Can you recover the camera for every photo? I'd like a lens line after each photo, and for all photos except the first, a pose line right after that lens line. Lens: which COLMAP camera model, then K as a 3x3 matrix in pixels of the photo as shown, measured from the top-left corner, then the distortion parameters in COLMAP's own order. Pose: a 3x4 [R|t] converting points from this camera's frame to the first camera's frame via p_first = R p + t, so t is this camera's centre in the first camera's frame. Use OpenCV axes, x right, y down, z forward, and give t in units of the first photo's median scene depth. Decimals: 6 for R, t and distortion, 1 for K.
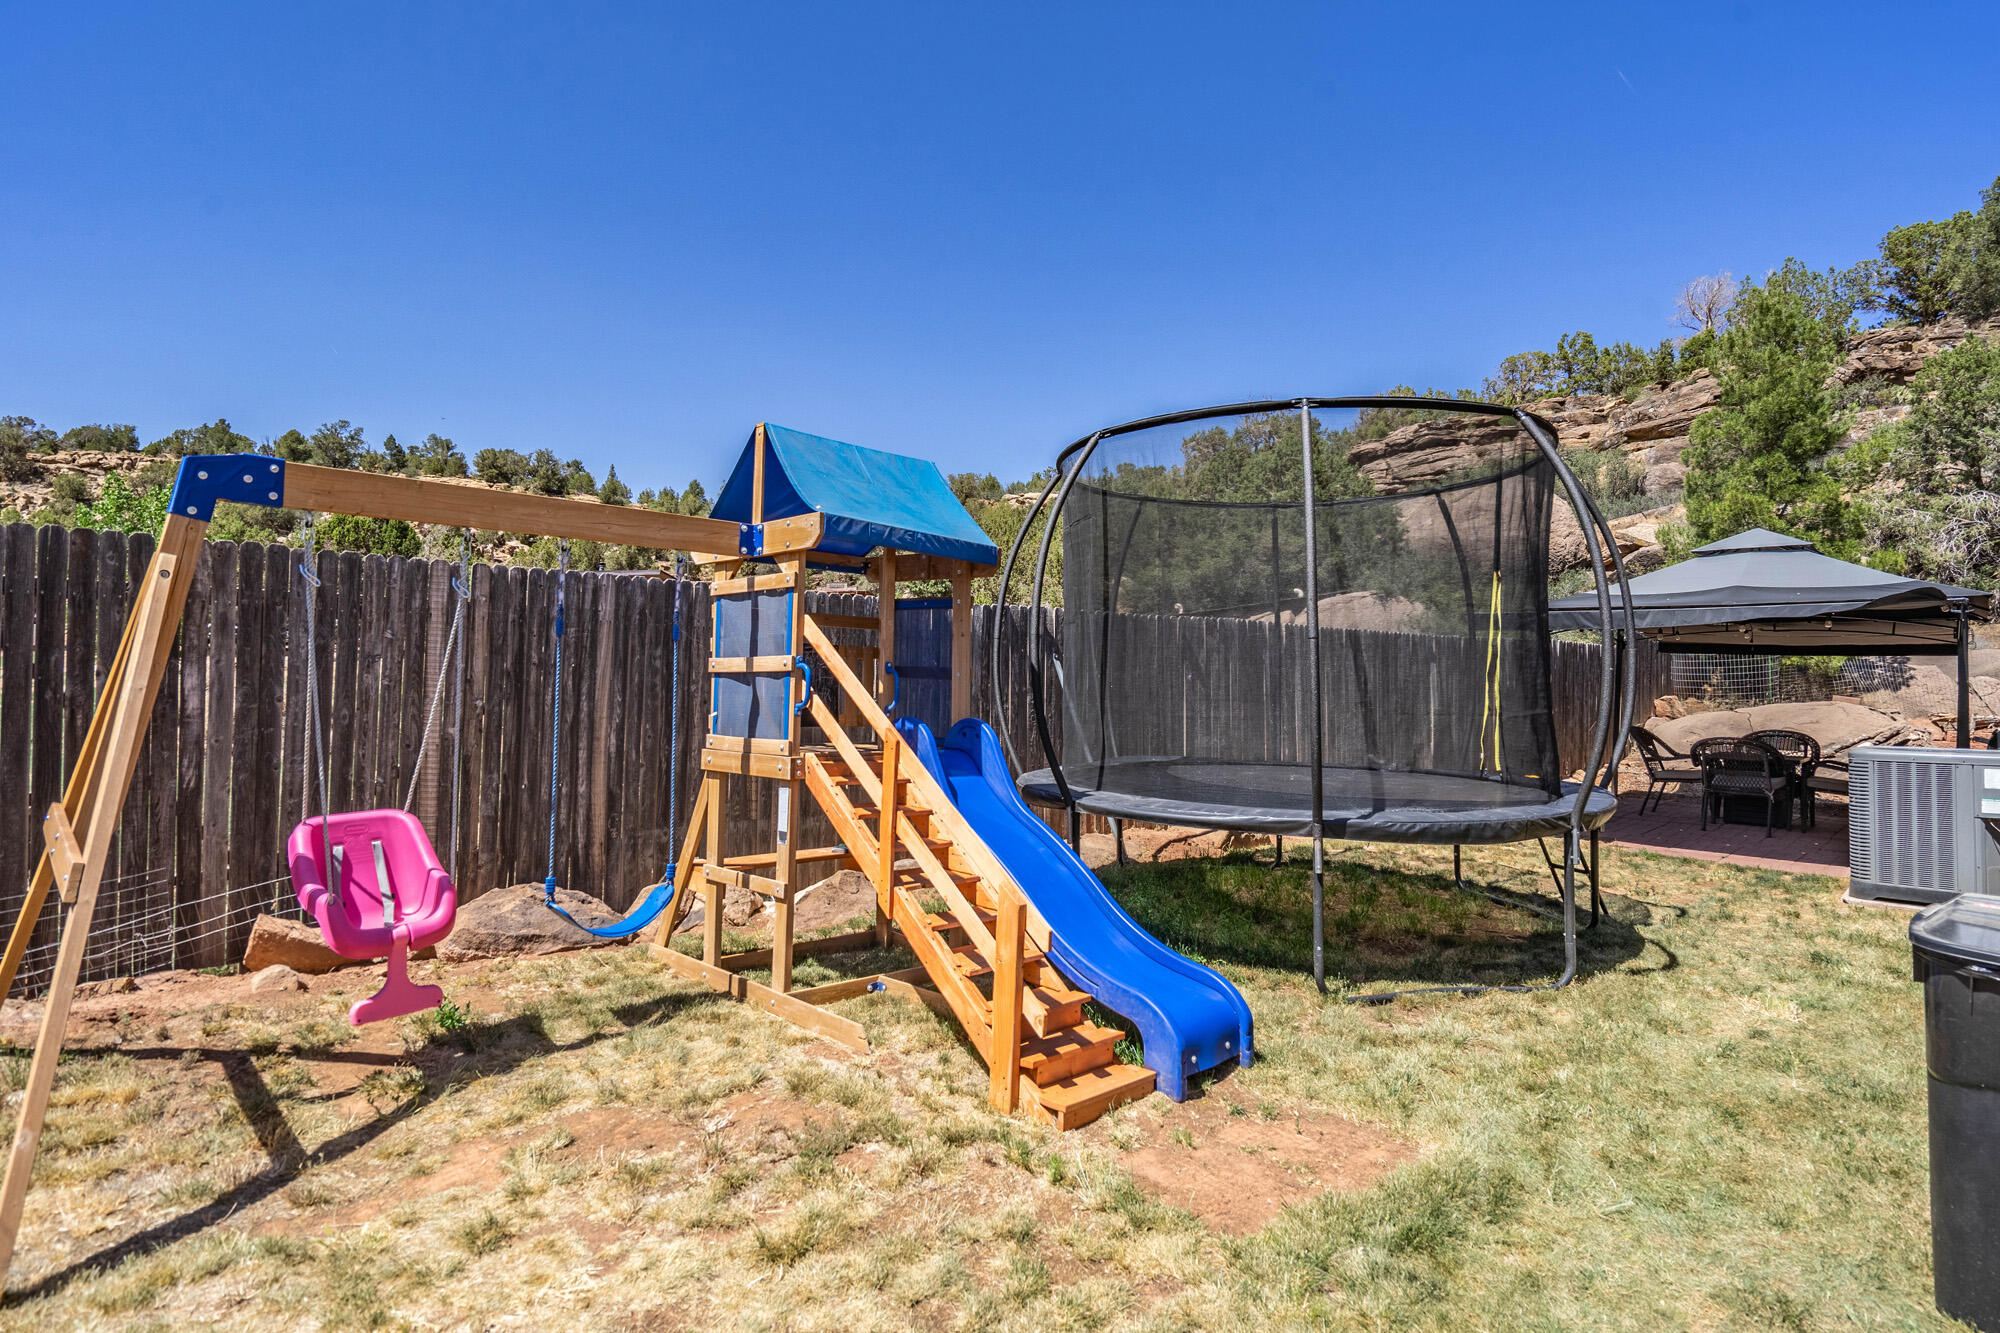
lens RADIAL K [[999.4, 0, 995.9], [0, 999.4, 656.8], [0, 0, 1]] dist [-0.000815, 0.001077]
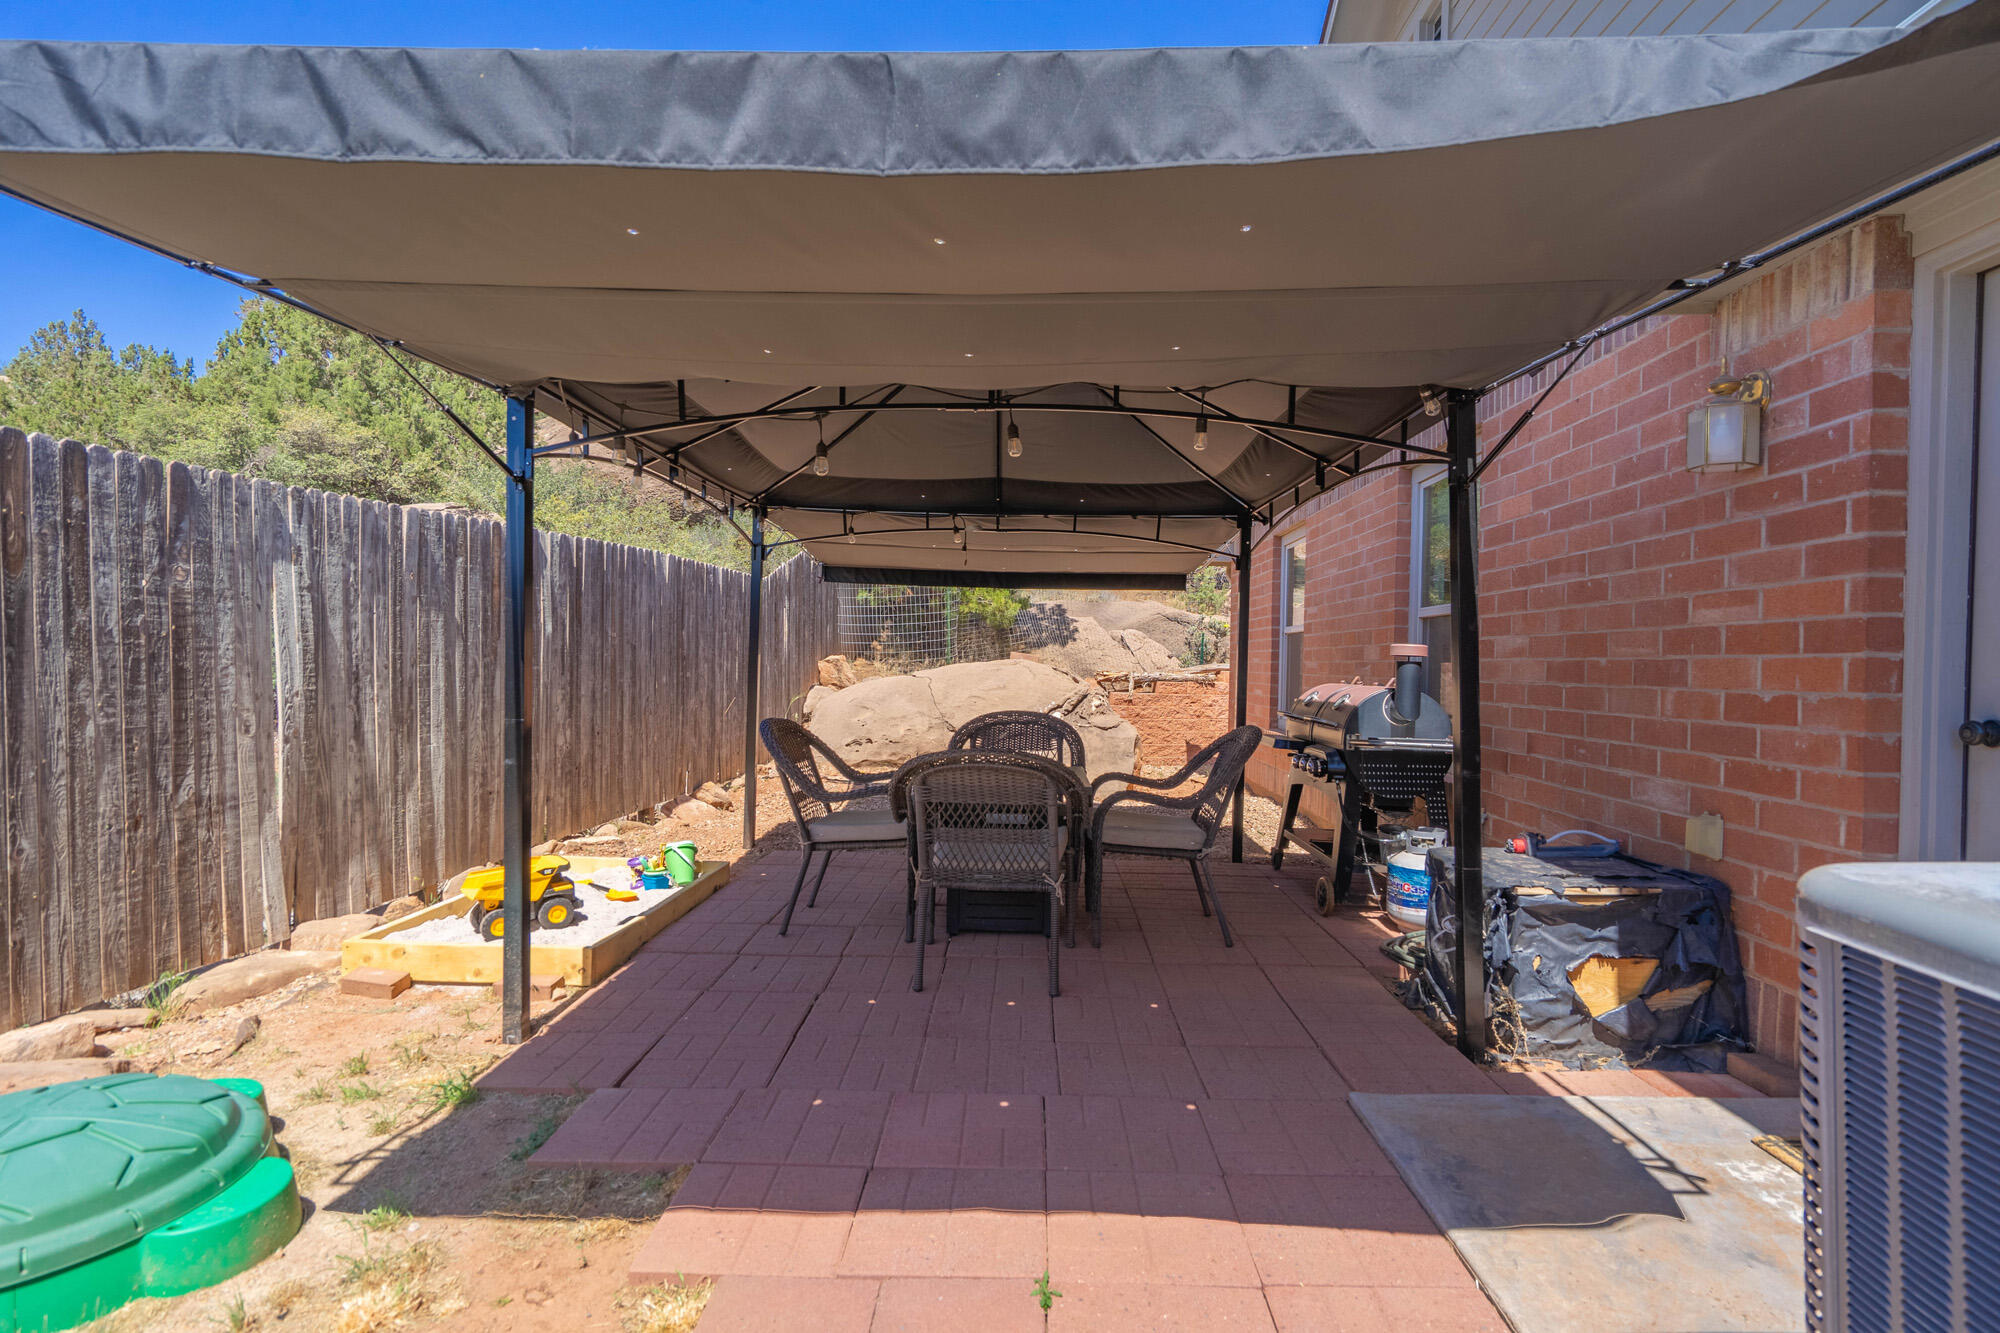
lens RADIAL K [[999.4, 0, 995.9], [0, 999.4, 656.8], [0, 0, 1]] dist [-0.000815, 0.001077]
pose [[0.727358, -0.012513, 0.686144, 0.289459], [-0.005223, 0.999704, 0.023768, 0.023865], [-0.686238, -0.020872, 0.727078, 0.435669]]
